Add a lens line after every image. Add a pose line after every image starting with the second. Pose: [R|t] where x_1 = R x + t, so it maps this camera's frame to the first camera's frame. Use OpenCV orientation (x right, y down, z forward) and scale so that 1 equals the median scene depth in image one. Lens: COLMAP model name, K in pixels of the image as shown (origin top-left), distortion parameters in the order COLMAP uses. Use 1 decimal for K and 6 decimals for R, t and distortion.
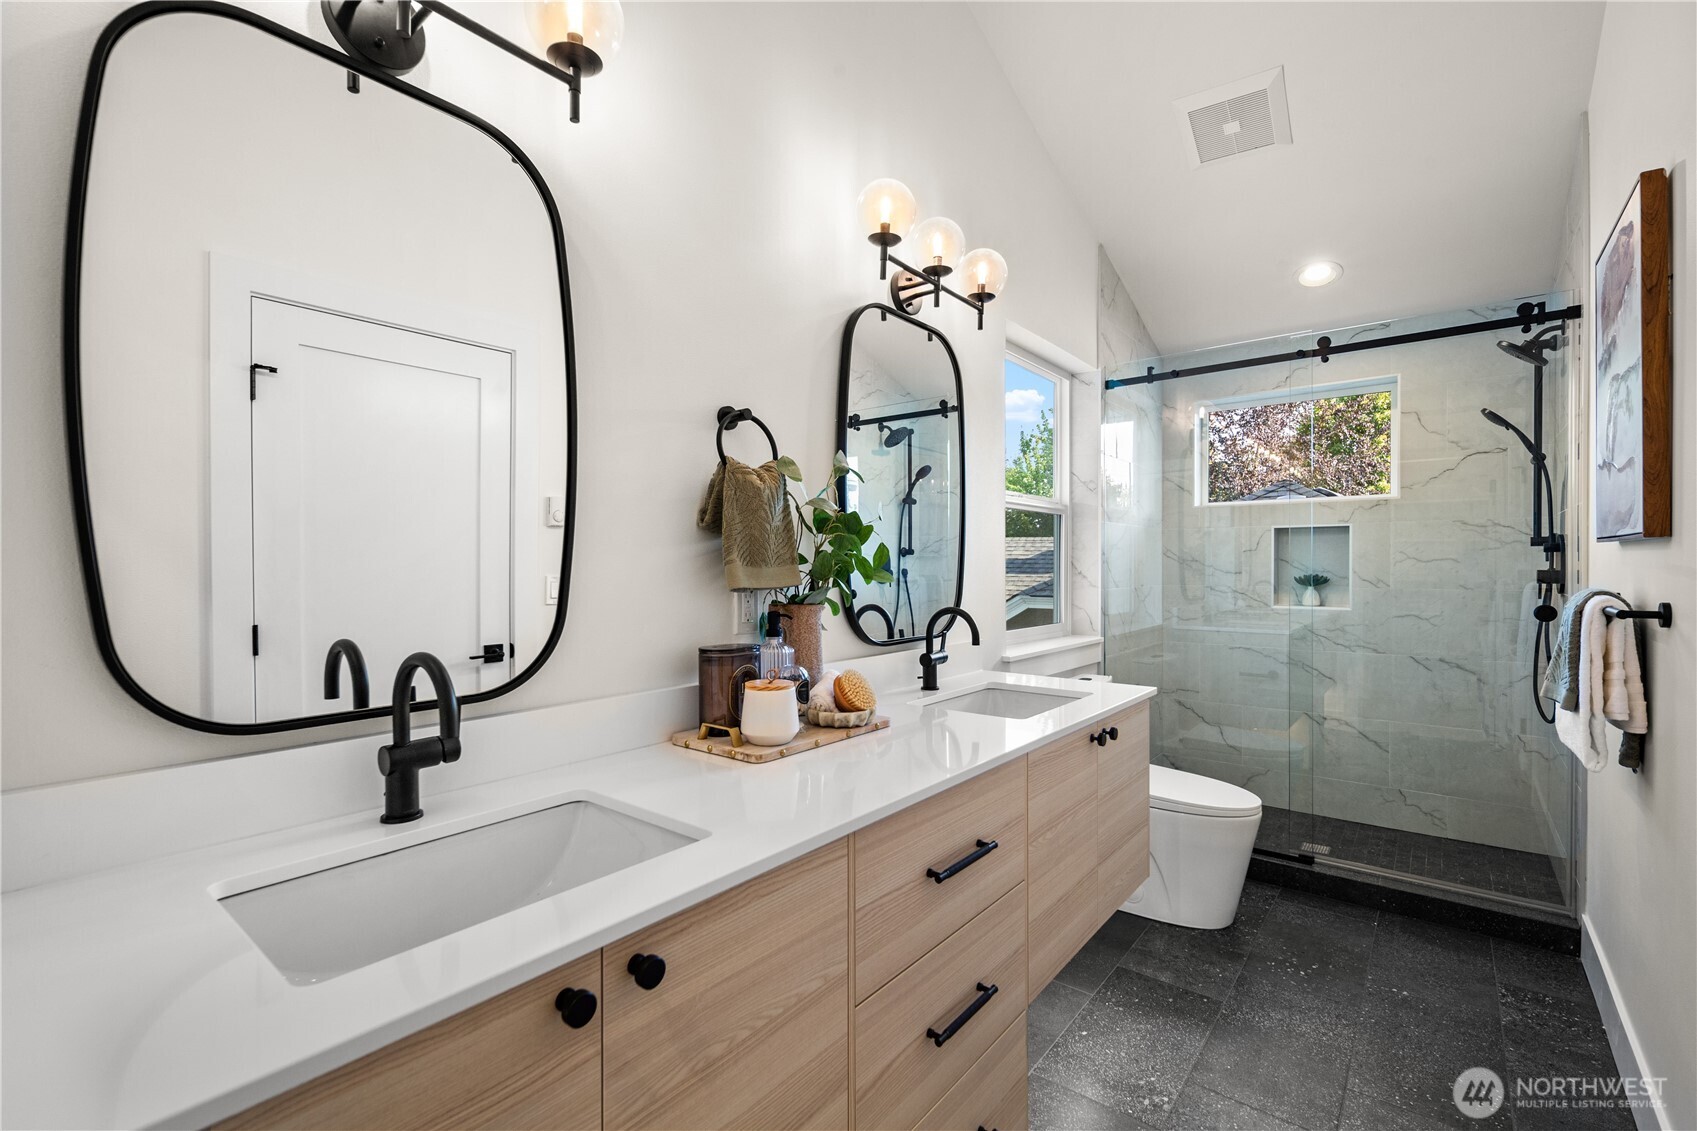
lens RADIAL K [[740.1, 0, 854.8], [0, 740.1, 569.5], [0, 0, 1]] dist [-0.000813, -0.000482]
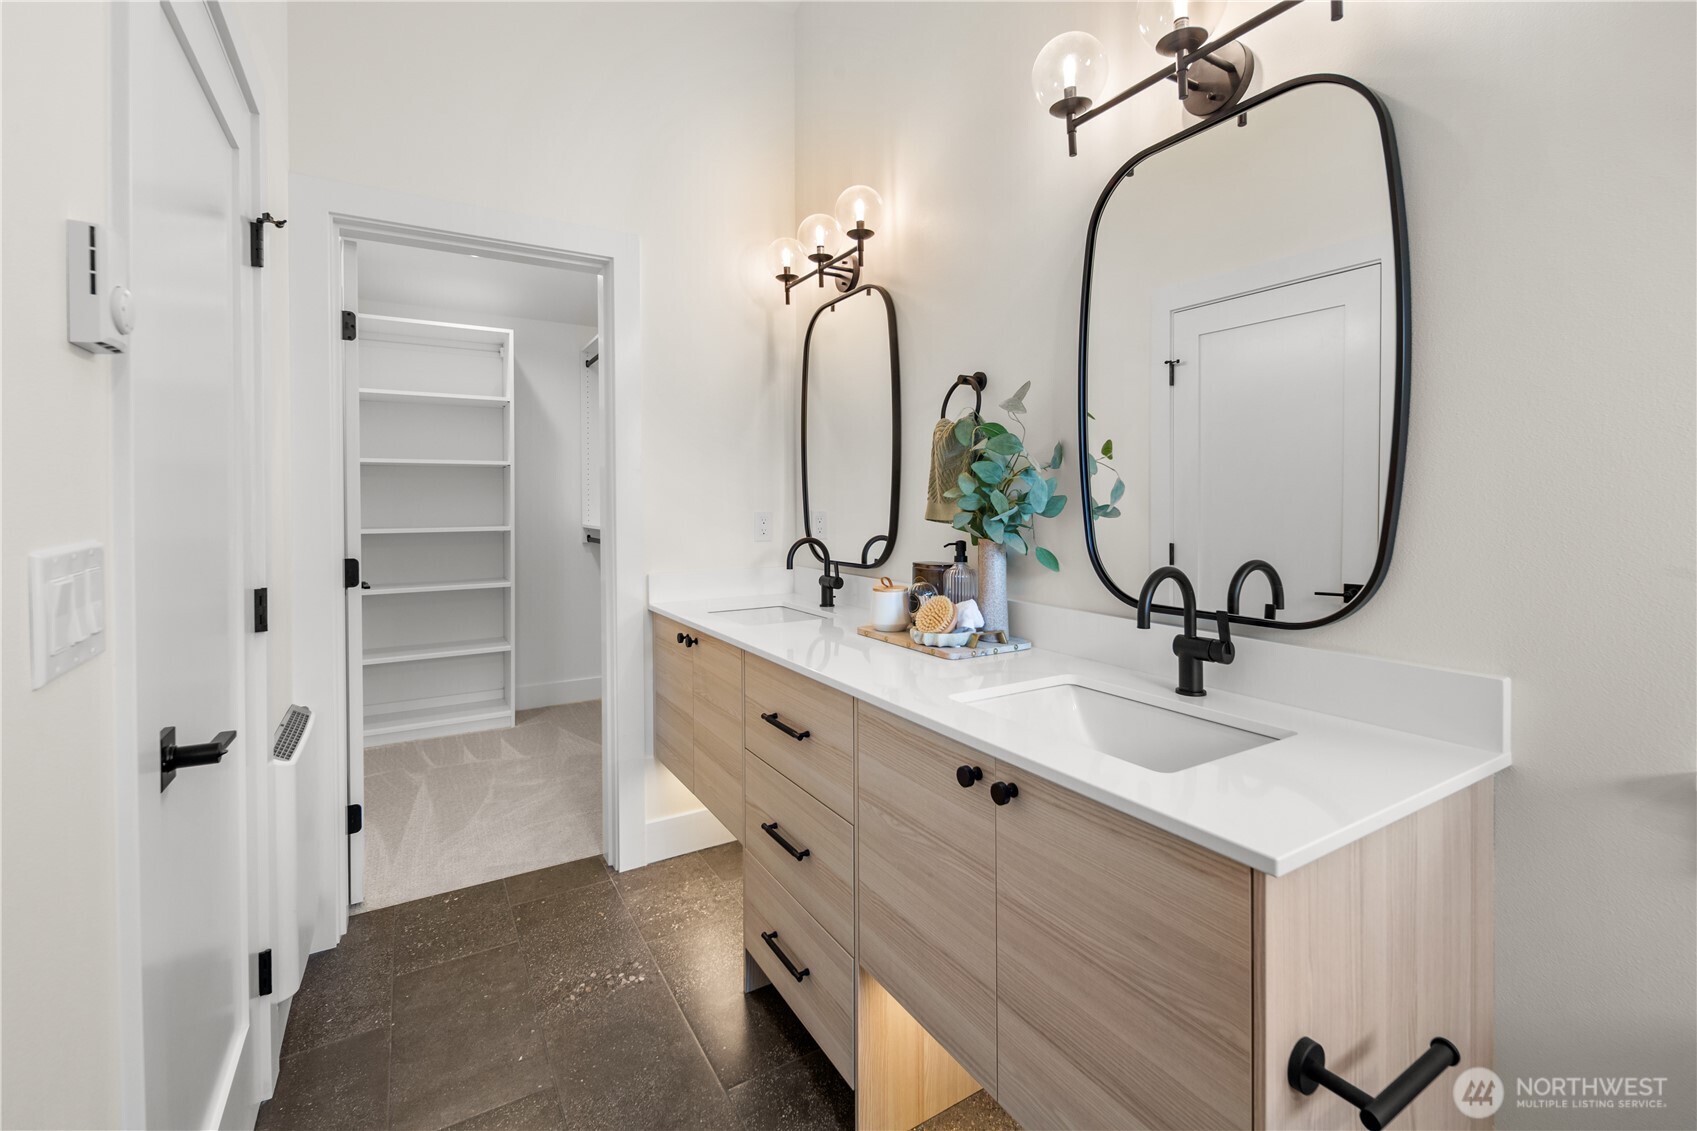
lens RADIAL K [[740.1, 0, 854.8], [0, 740.1, 569.5], [0, 0, 1]] dist [-0.000813, -0.000482]
pose [[-0.341210, 0.101785, -0.934460, 1.141570], [0.008521, 0.994414, 0.105204, -0.027848], [0.939948, 0.027934, -0.340172, 1.344746]]
